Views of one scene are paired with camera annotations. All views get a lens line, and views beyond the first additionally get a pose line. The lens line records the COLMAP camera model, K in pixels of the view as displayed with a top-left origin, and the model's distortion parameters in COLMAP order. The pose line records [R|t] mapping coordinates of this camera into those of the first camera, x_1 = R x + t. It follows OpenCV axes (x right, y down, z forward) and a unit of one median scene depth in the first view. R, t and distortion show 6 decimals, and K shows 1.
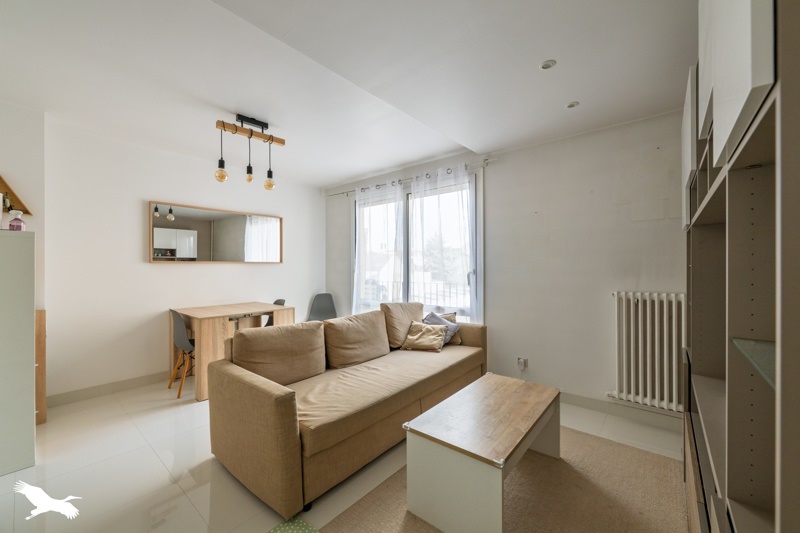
lens RADIAL K [[315.5, 0, 403.4], [0, 315.5, 266.9], [0, 0, 1]] dist [0.003667, 0.000171]
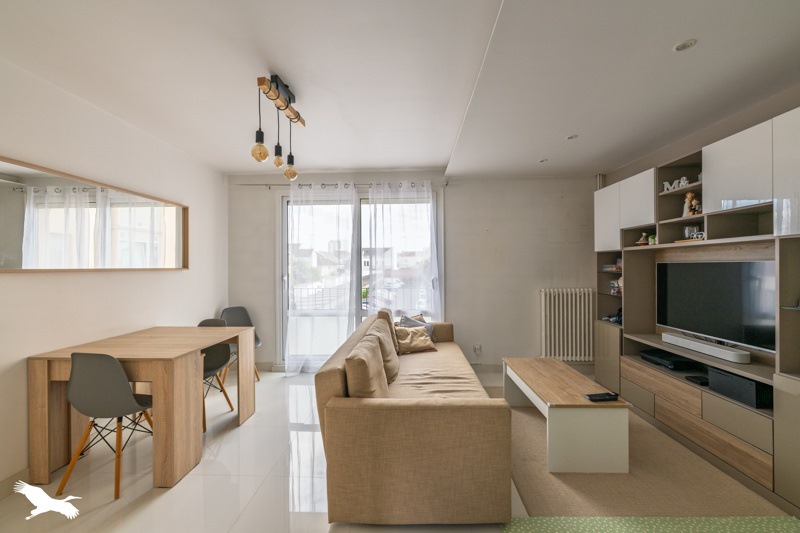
lens RADIAL K [[315.5, 0, 396.9], [0, 315.5, 266.2], [0, 0, 1]] dist [0.003667, 0.000171]
pose [[0.796180, -0.001022, 0.605059, -0.546633], [0.004694, 0.999979, -0.004487, -0.017447], [-0.605041, 0.006413, 0.796168, 0.165537]]
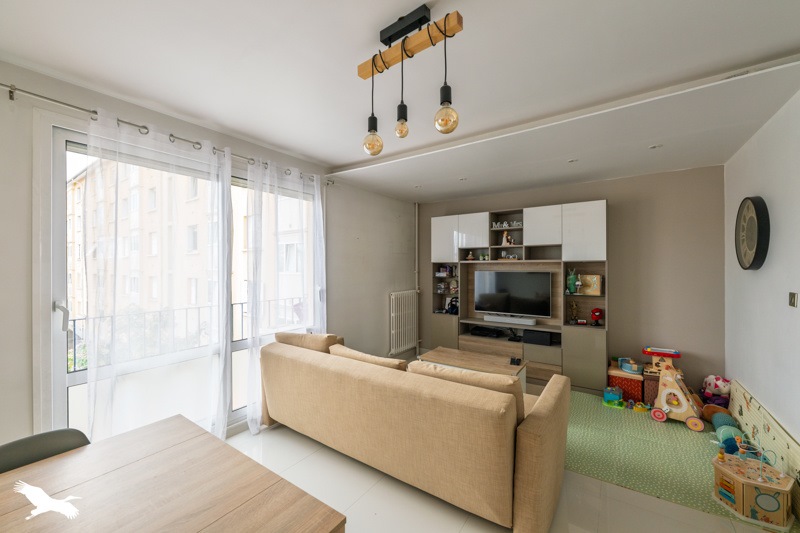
lens RADIAL K [[315.5, 0, 400.7], [0, 315.5, 267.1], [0, 0, 1]] dist [0.003667, 0.000171]
pose [[-0.090446, -0.001735, 0.995900, -0.745626], [0.004948, 0.999985, 0.002192, -0.046457], [-0.995889, 0.005126, -0.090436, 0.787153]]
